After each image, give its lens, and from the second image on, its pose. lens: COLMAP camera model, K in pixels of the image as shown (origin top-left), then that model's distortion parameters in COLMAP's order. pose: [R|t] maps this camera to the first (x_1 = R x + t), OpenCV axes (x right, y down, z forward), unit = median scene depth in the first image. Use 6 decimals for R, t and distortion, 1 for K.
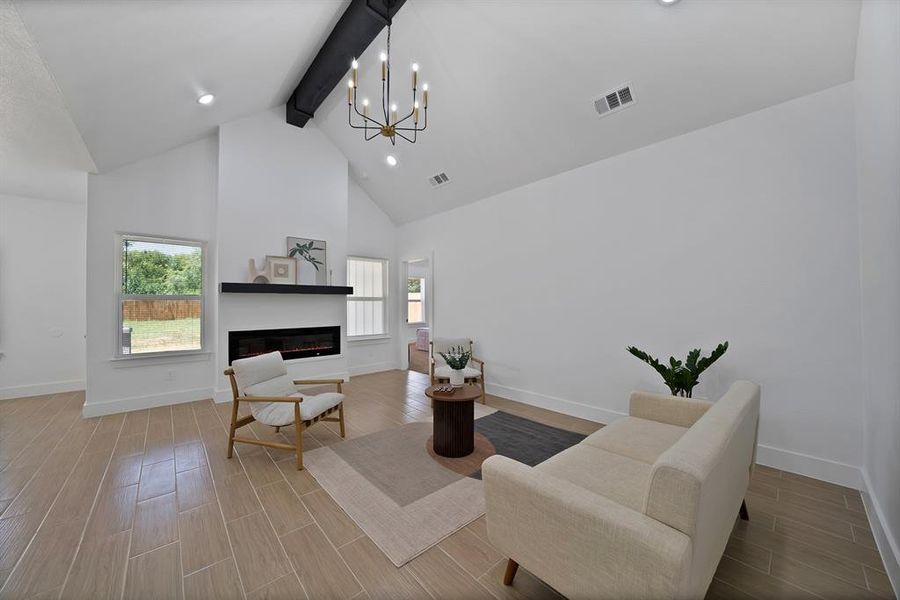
lens RADIAL K [[323.2, 0, 452.4], [0, 323.2, 303.0], [0, 0, 1]] dist [-0.023404, -0.000019]
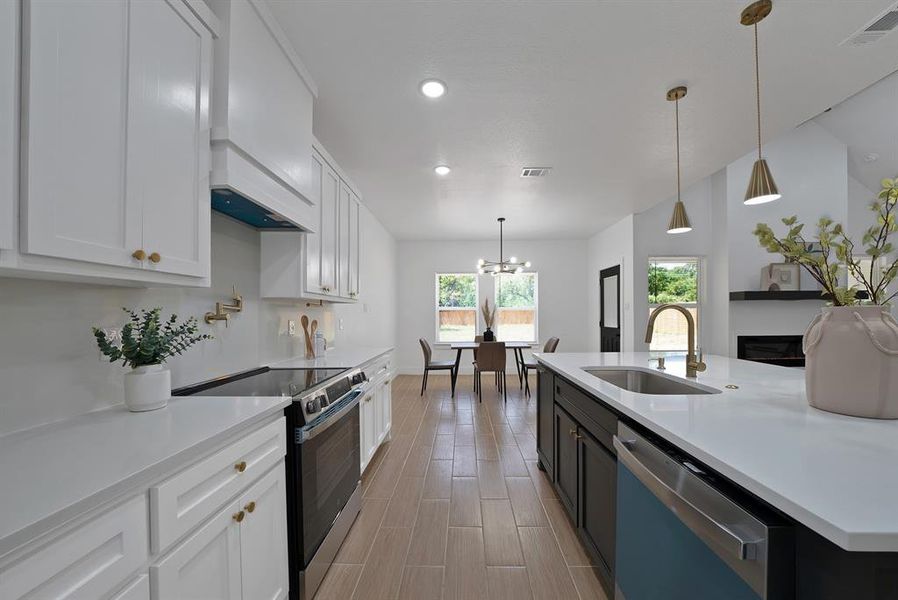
lens RADIAL K [[317.4, 0, 450.6], [0, 317.4, 301.3], [0, 0, 1]] dist [-0.018661, 0.000266]
pose [[0.720258, -0.027986, -0.693142, -0.578173], [0.007355, 0.999438, -0.032710, -0.001345], [0.693667, 0.018462, 0.720059, -0.395005]]
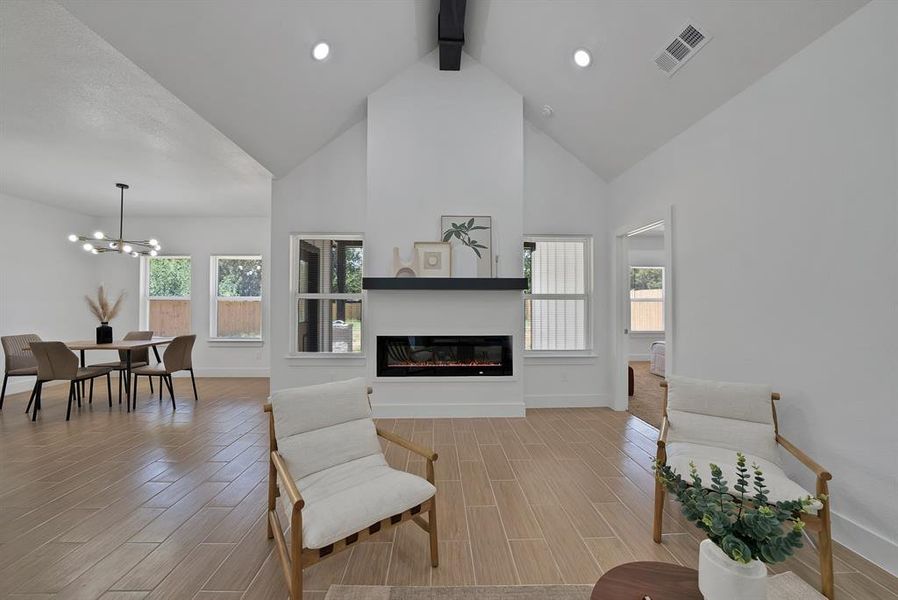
lens RADIAL K [[327.6, 0, 447.8], [0, 327.6, 301.1], [0, 0, 1]] dist [-0.020910, 0.000147]
pose [[0.762447, -0.002501, -0.647046, 0.003276], [-0.001600, 0.999982, -0.005750, 0.001366], [0.647049, 0.005419, 0.762429, 0.398928]]
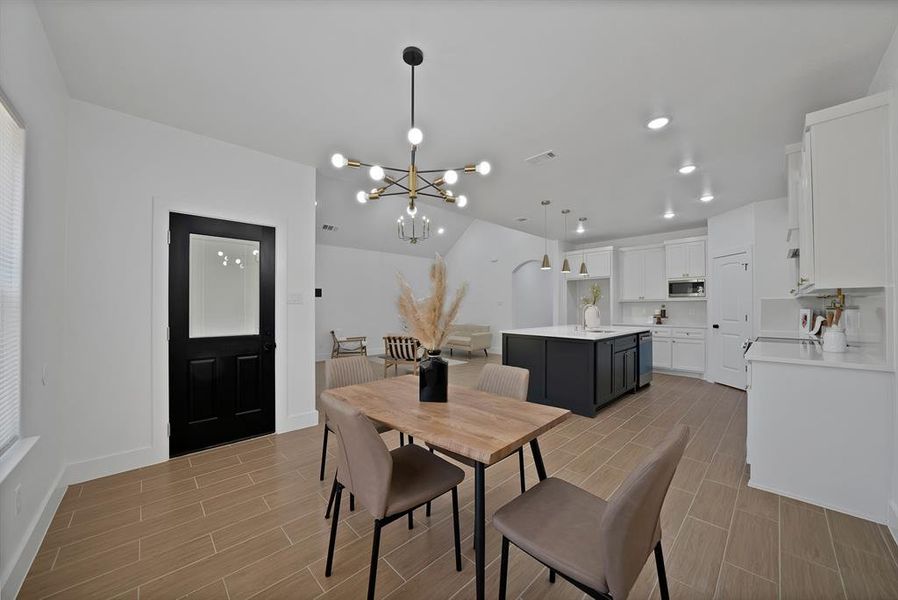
lens RADIAL K [[322.5, 0, 451.4], [0, 322.5, 303.0], [0, 0, 1]] dist [-0.023404, -0.000019]
pose [[-0.024426, 0.015825, 0.999576, -1.560275], [-0.002543, 0.999870, -0.015892, 0.007258], [-0.999698, -0.002930, -0.024383, 0.433957]]
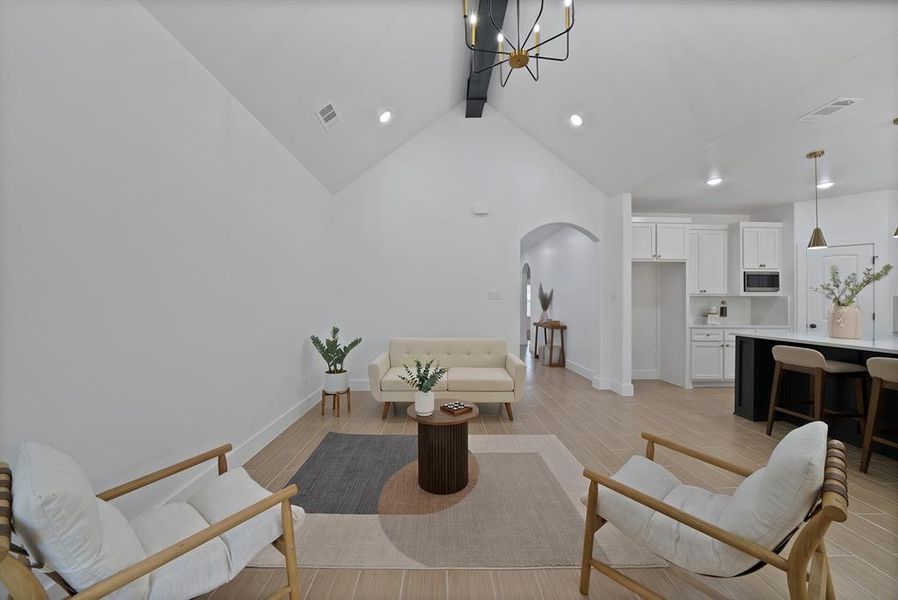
lens RADIAL K [[327.6, 0, 447.8], [0, 327.6, 301.1], [0, 0, 1]] dist [-0.020910, 0.000147]
pose [[-0.755627, 0.002532, 0.654997, -0.324533], [-0.005677, 0.999930, -0.010415, 0.009238], [-0.654977, -0.011589, -0.755560, 0.933595]]
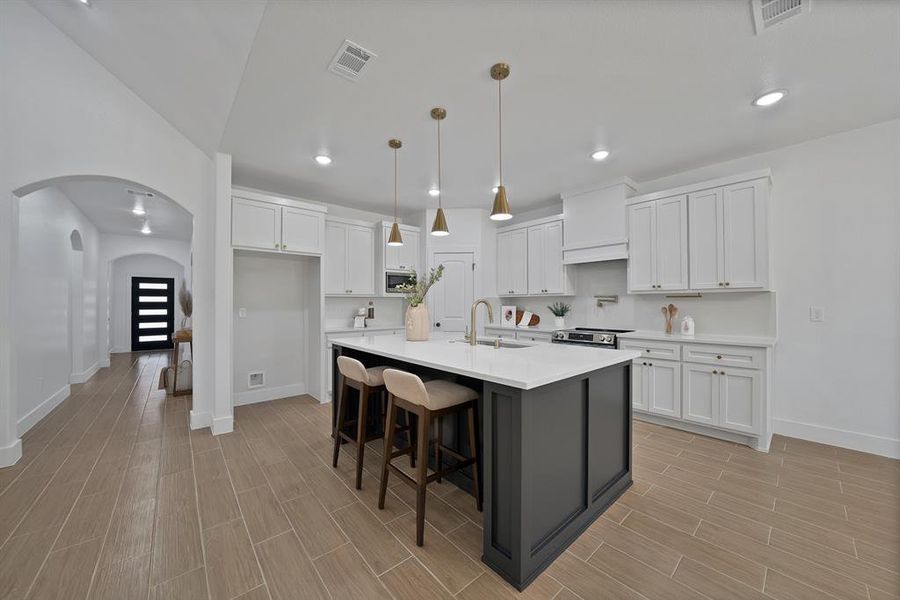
lens RADIAL K [[323.2, 0, 452.4], [0, 323.2, 303.0], [0, 0, 1]] dist [-0.023404, -0.000019]
pose [[-0.999814, 0.004175, 0.018825, -0.586760], [0.004007, 0.999952, -0.008948, 0.005978], [-0.018861, -0.008871, -0.999783, 0.559485]]
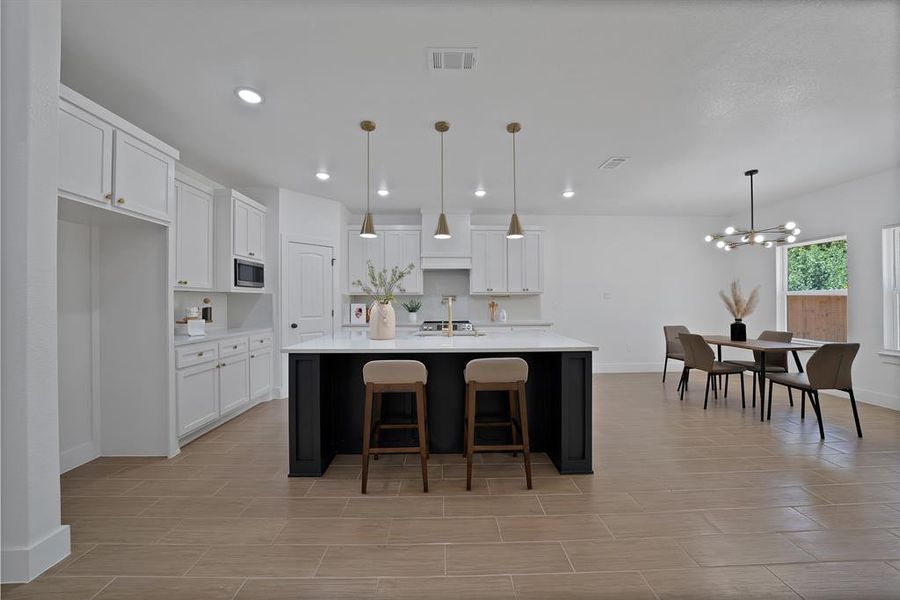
lens RADIAL K [[318.1, 0, 451.6], [0, 318.1, 301.3], [0, 0, 1]] dist [-0.018661, 0.000266]
pose [[-0.648518, 0.003179, -0.761192, -0.138558], [0.007824, 0.999966, -0.002489, 0.004365], [0.761159, -0.007569, -0.648521, 0.417445]]
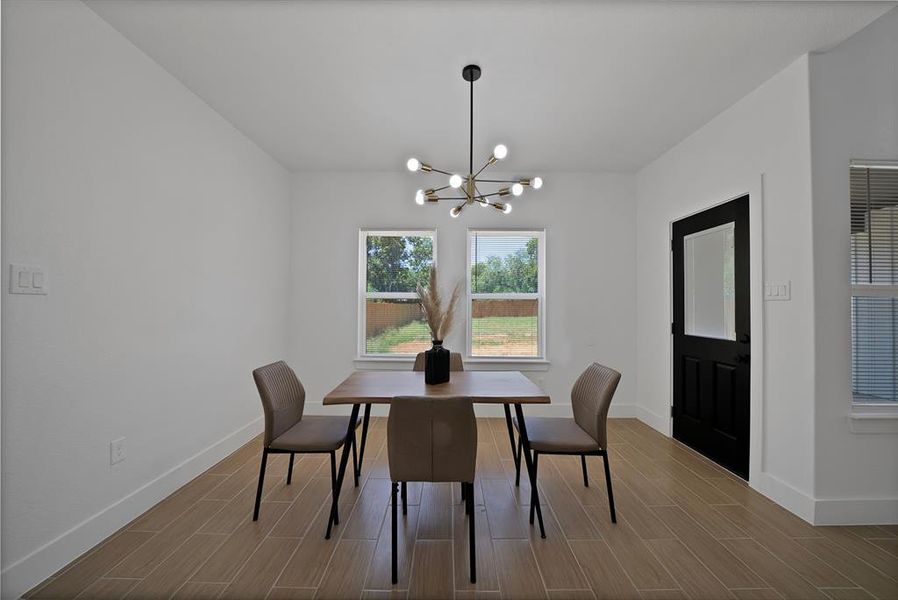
lens RADIAL K [[334.5, 0, 449.0], [0, 334.5, 300.0], [0, 0, 1]] dist [0.000238, 0.000098]
pose [[0.748044, -0.005230, -0.663628, -0.912979], [-0.001072, 0.999958, -0.009089, 0.002685], [0.663648, 0.007510, 0.748007, 0.125786]]
